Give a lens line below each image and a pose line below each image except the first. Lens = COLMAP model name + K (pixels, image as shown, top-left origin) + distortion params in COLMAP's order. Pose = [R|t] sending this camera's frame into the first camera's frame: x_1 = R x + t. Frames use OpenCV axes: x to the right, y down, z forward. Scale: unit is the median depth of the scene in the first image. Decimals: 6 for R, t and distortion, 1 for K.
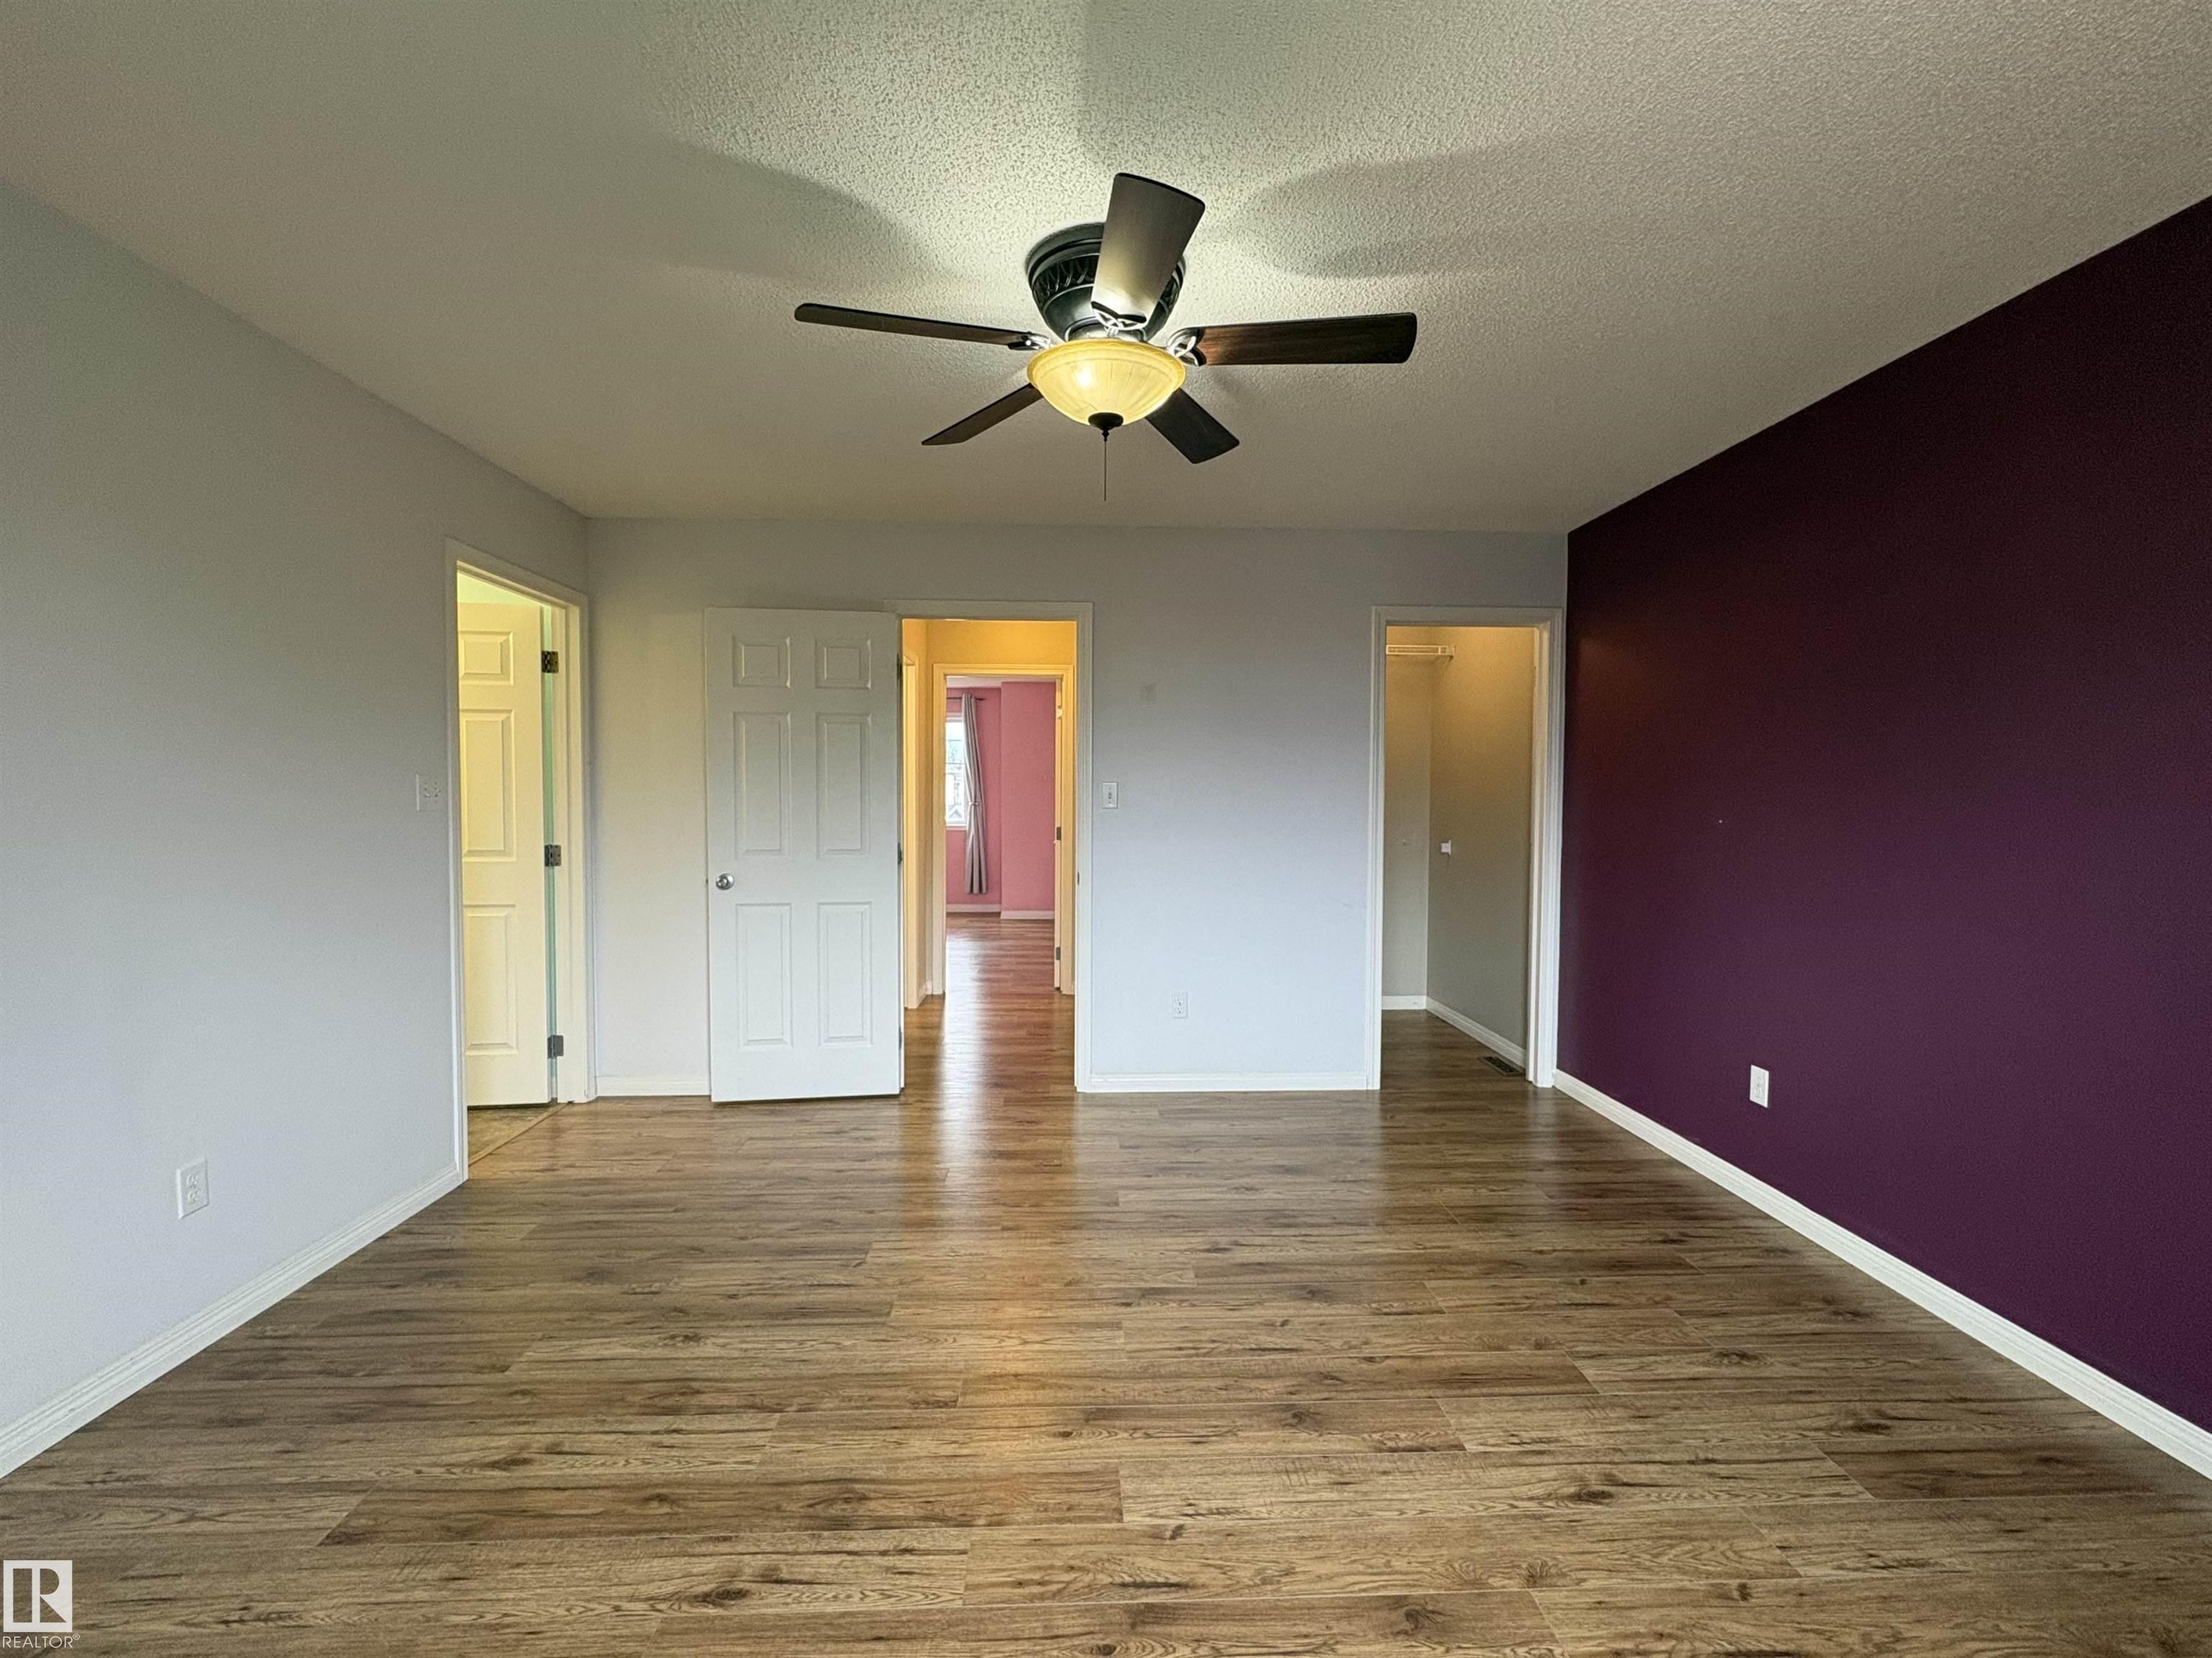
lens RADIAL K [[955.1, 0, 1106.0], [0, 955.1, 829.0], [0, 0, 1]] dist [0.000685, -0.000177]
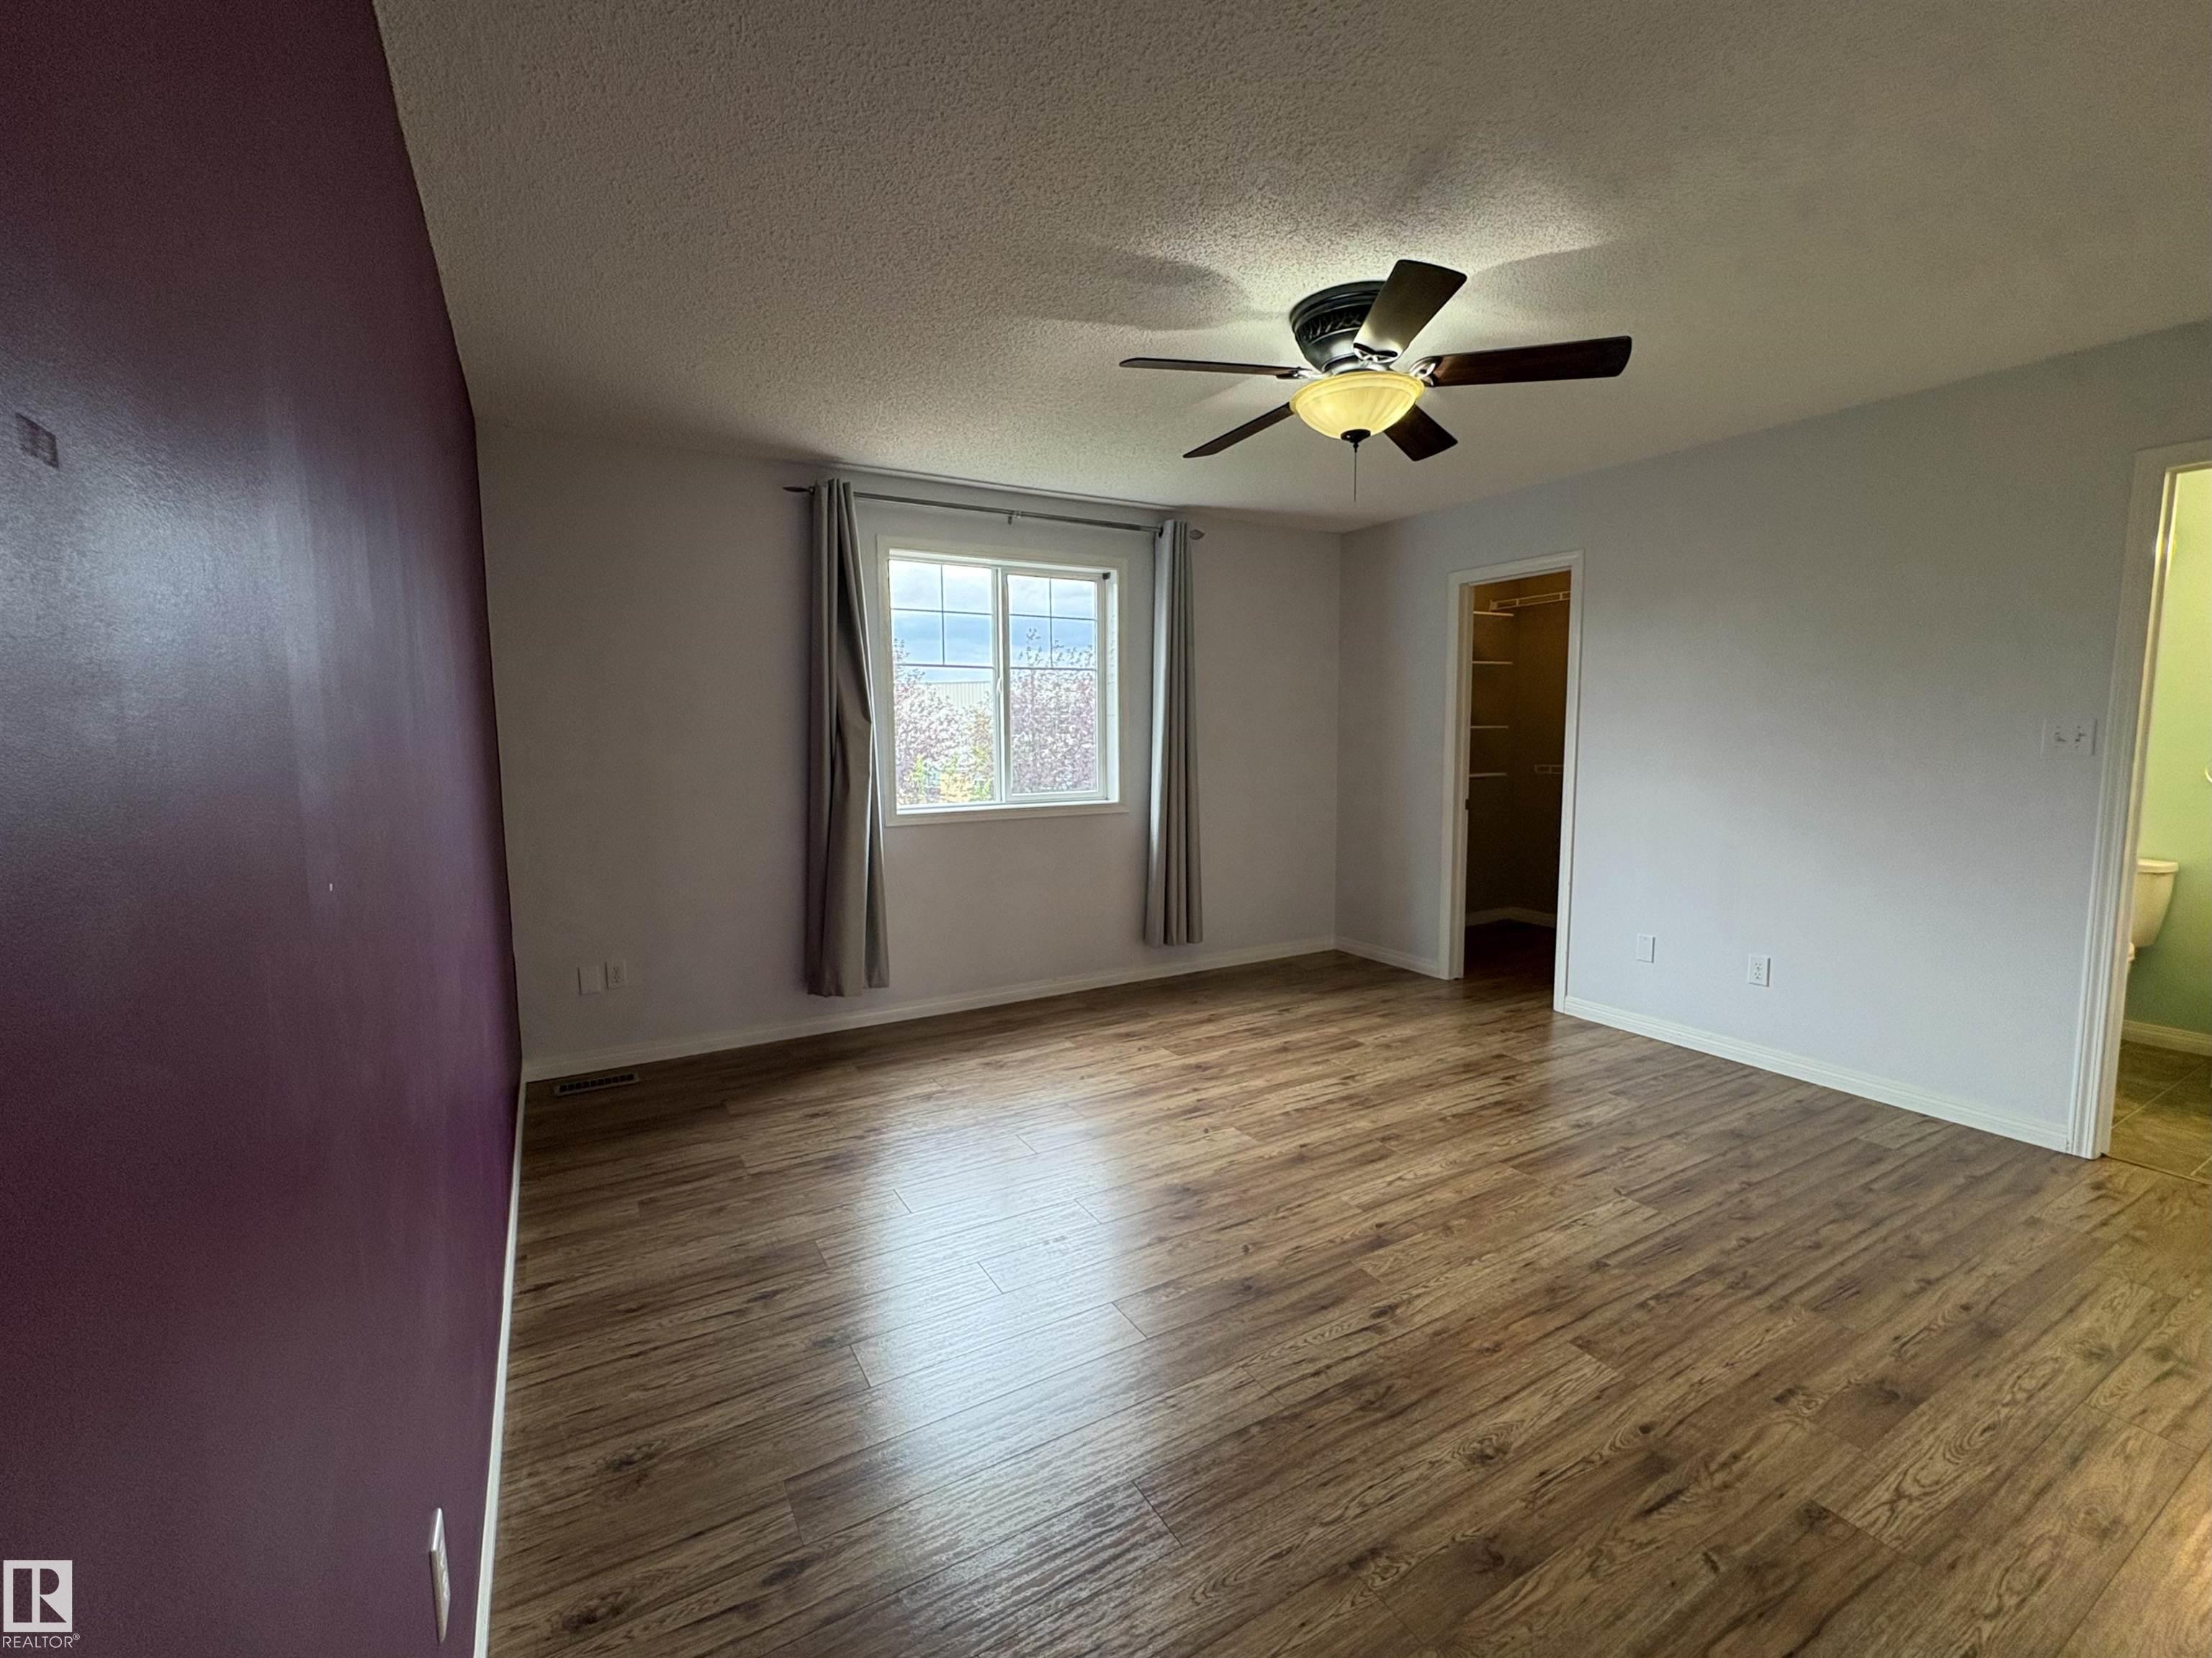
lens RADIAL K [[911.5, 0, 1101.7], [0, 911.5, 829.3], [0, 0, 1]] dist [0.000577, -0.000034]
pose [[-0.889780, 0.053323, -0.453264, 0.790747], [-0.011988, 0.990078, 0.140008, -0.085777], [0.456232, 0.130010, -0.880312, 1.820560]]
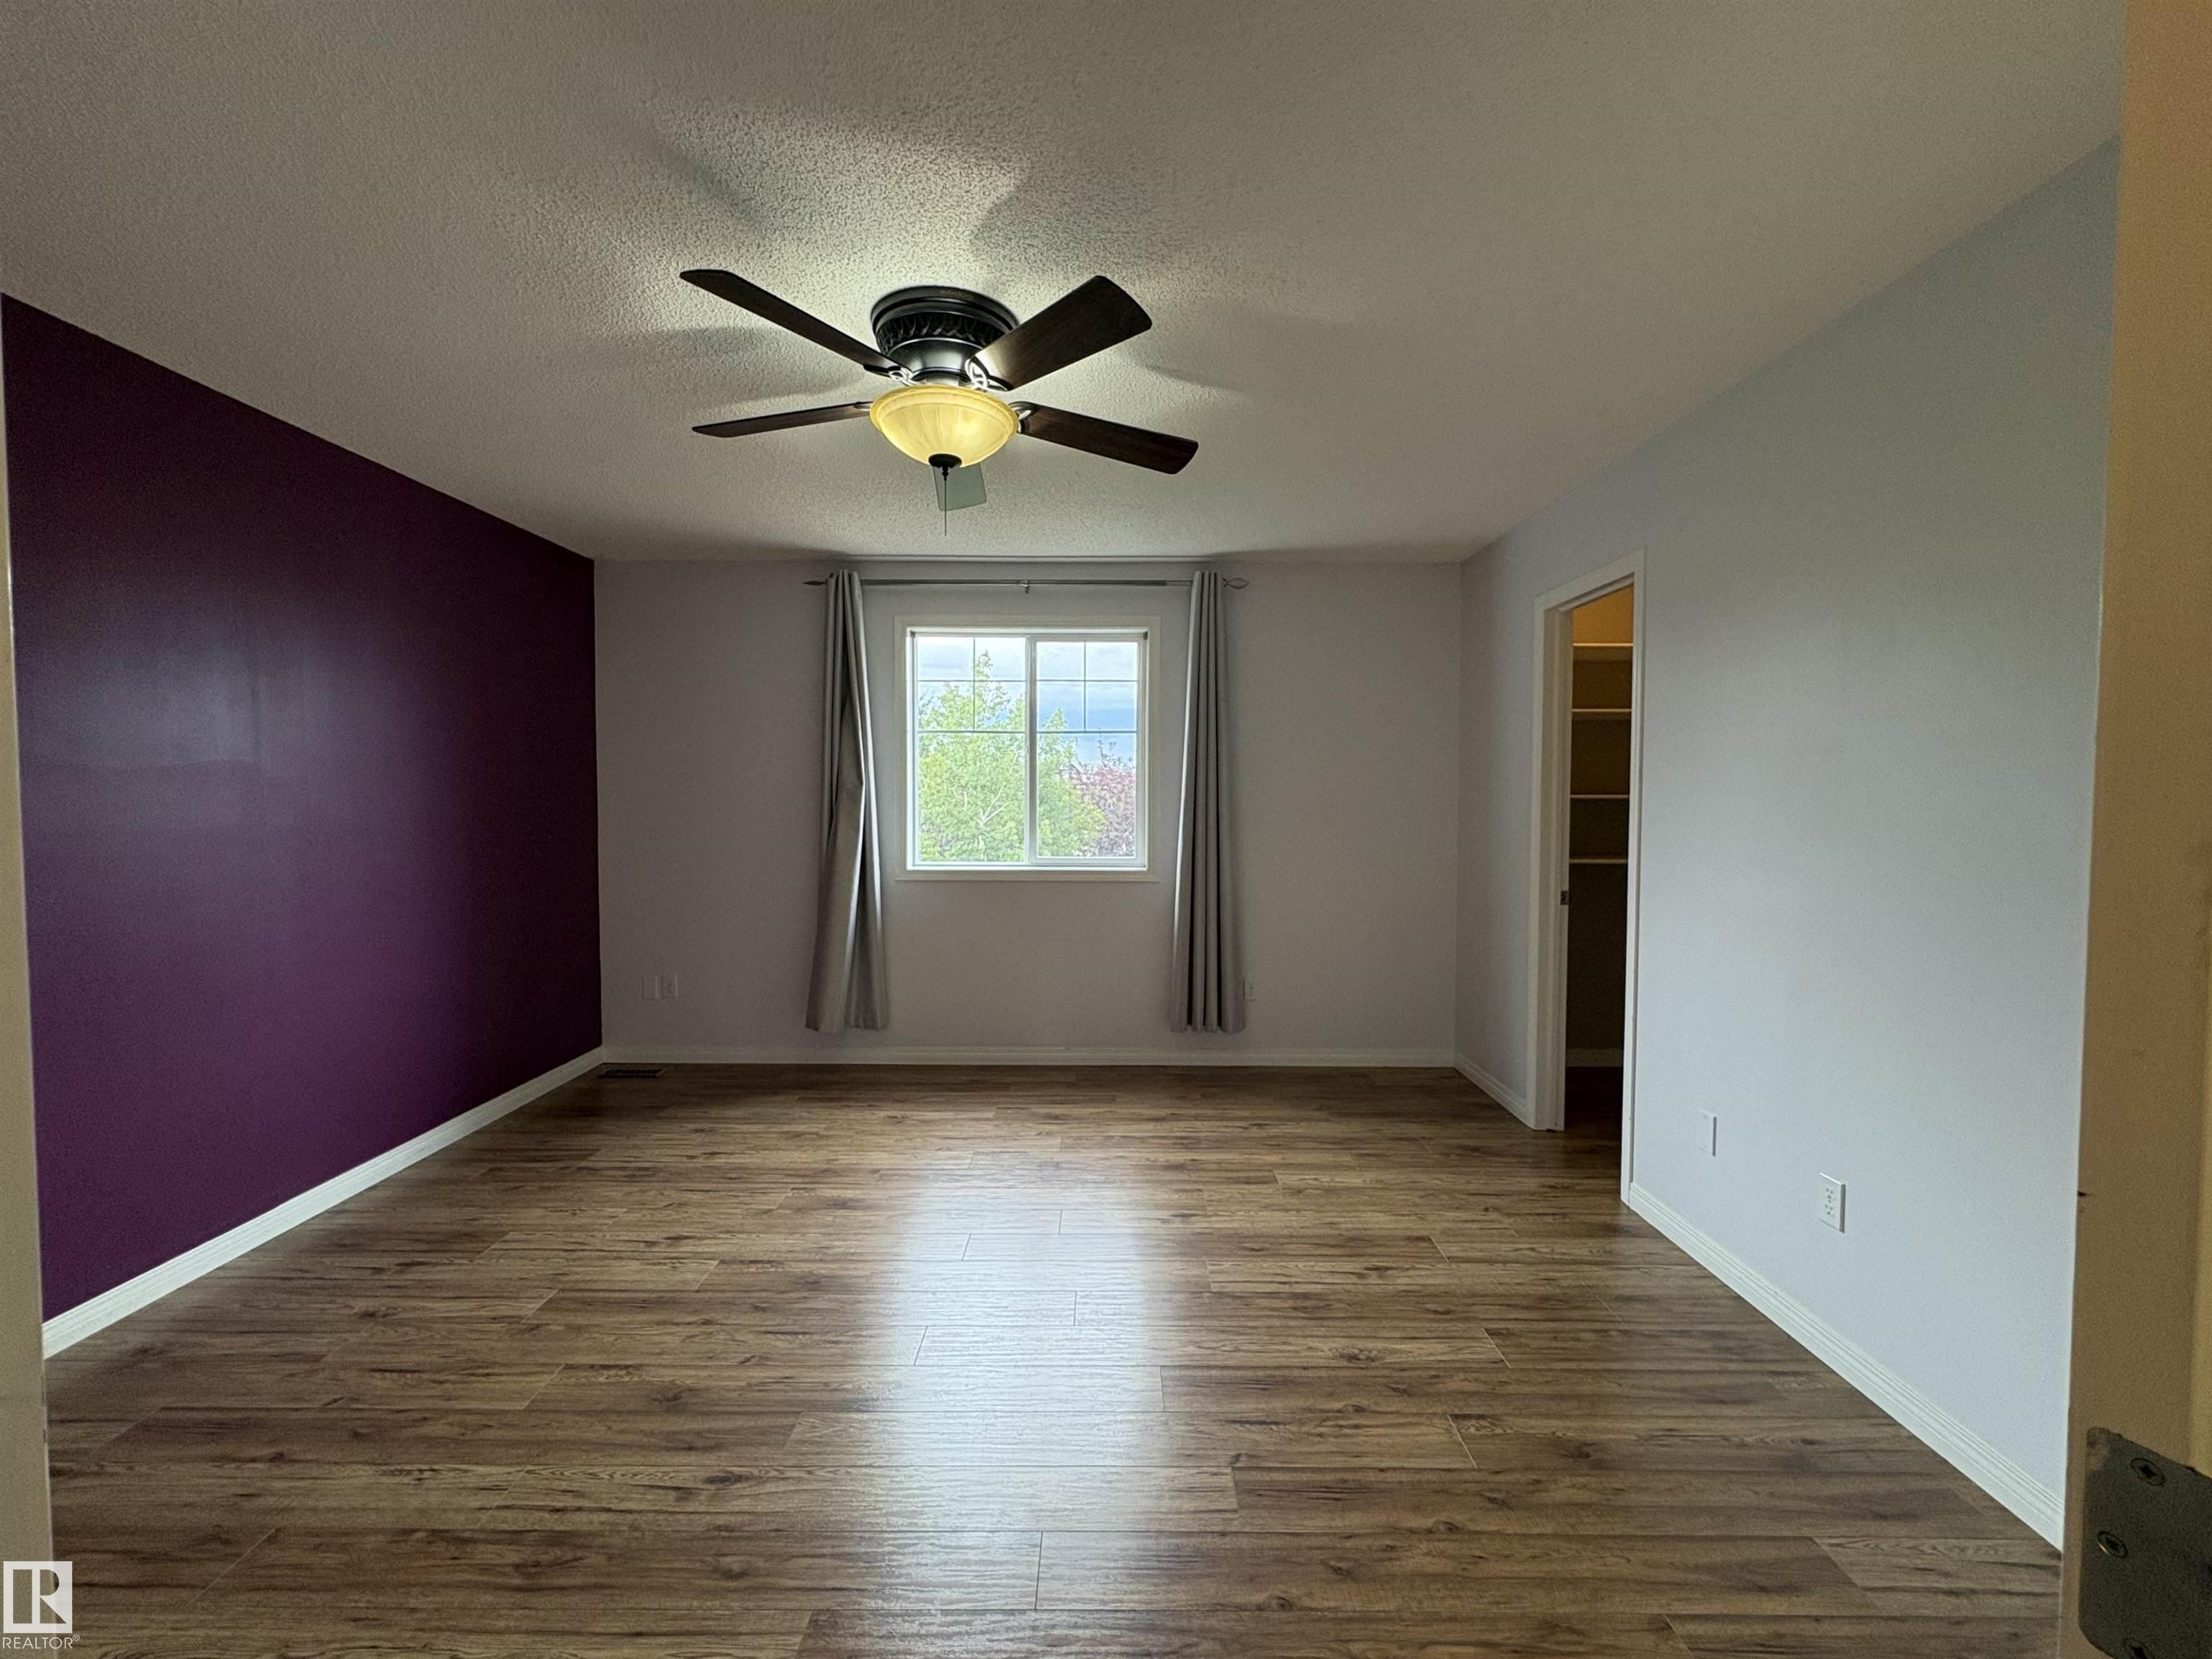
lens RADIAL K [[882.2, 0, 1106.0], [0, 882.2, 829.5], [0, 0, 1]] dist [-0.000801, -0.000044]
pose [[-0.999248, -0.008959, 0.037720, -0.208712], [-0.006128, 0.997201, 0.074510, -0.084441], [-0.038282, 0.074223, -0.996507, 1.894937]]
